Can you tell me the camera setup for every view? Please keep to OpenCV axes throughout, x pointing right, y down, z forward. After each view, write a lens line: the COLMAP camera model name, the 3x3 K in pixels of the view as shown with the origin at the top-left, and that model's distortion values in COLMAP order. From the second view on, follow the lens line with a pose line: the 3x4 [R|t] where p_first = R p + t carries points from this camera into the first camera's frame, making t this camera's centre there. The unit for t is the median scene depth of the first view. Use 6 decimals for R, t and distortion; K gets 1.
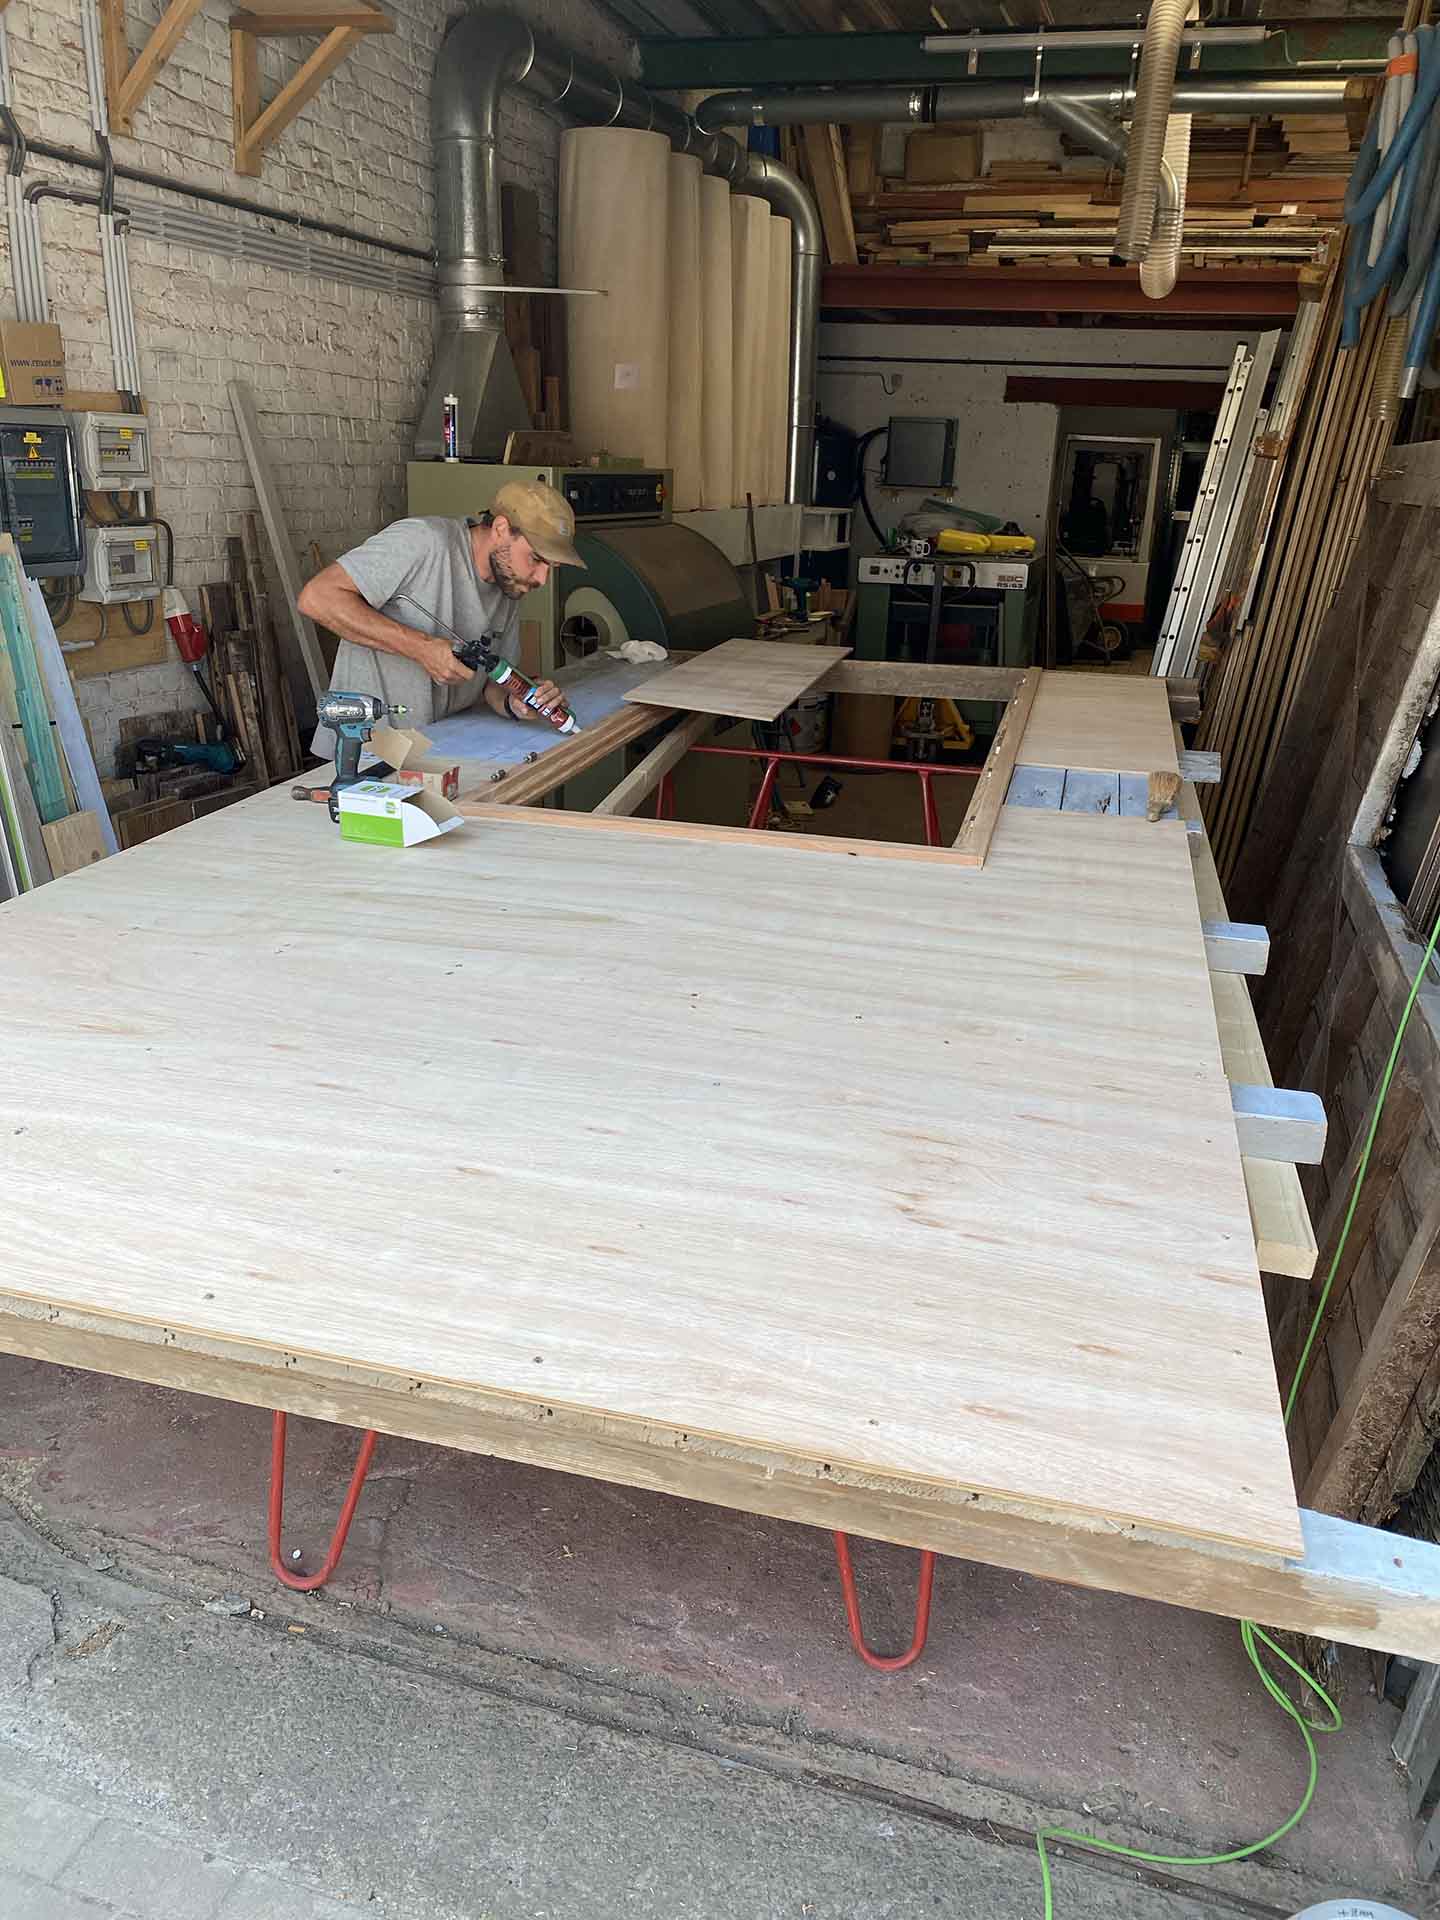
lens RADIAL K [[1462.7, 0, 707.0], [0, 1462.7, 951.4], [0, 0, 1]] dist [0.029268, -0.028019]
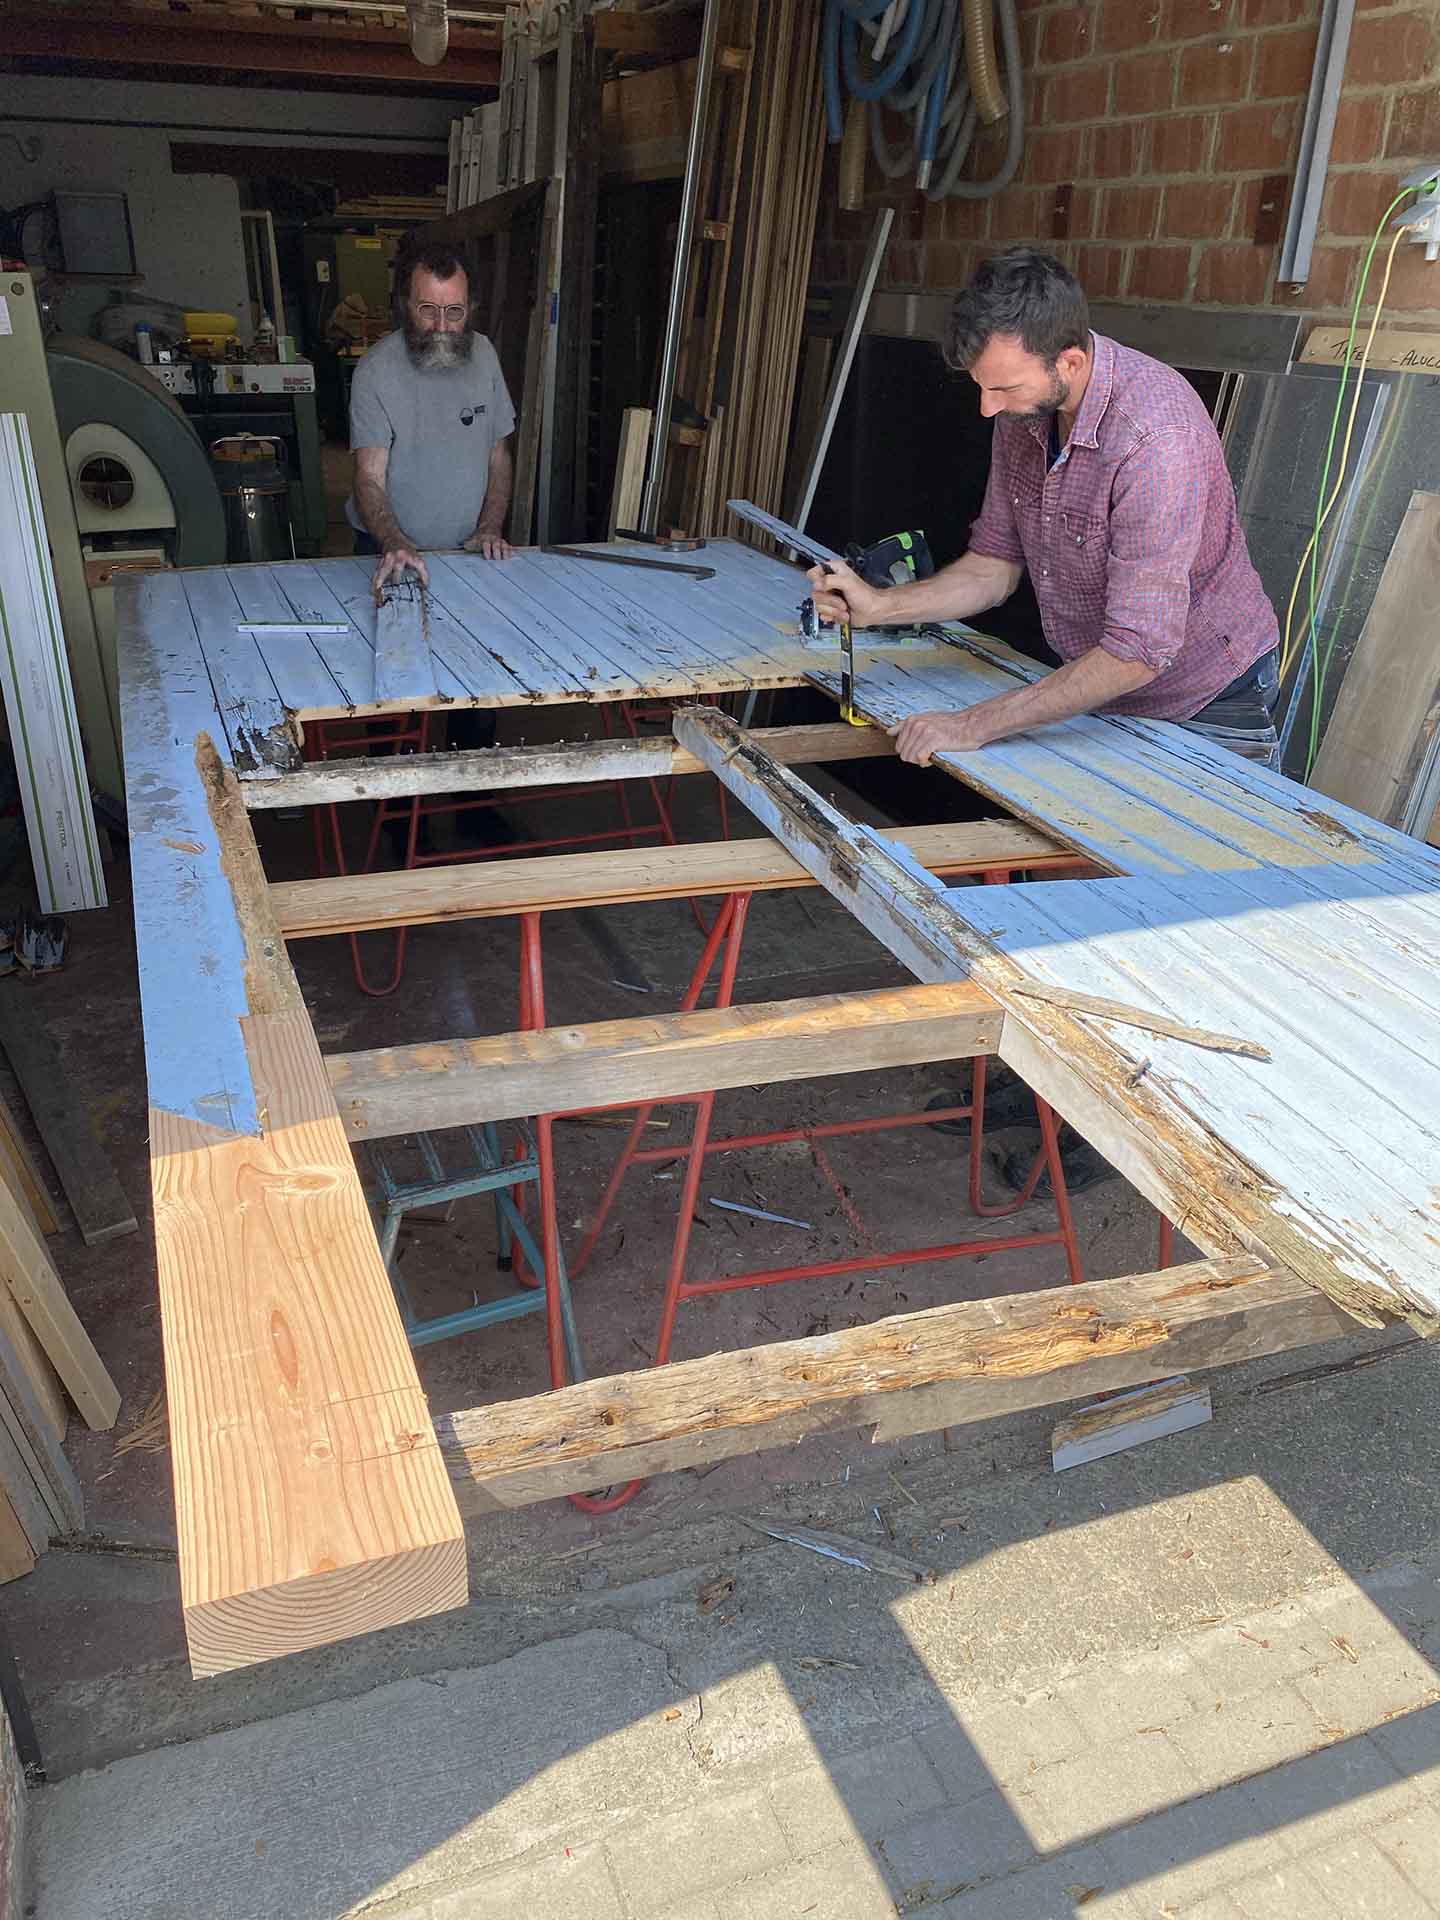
lens RADIAL K [[1462.7, 0, 714.9], [0, 1462.7, 965.9], [0, 0, 1]] dist [0.029268, -0.028019]
pose [[0.780491, -0.293658, 0.551905, -0.215179], [0.212729, 0.954882, 0.207237, -0.033734], [-0.587861, -0.044340, 0.807746, 0.070653]]
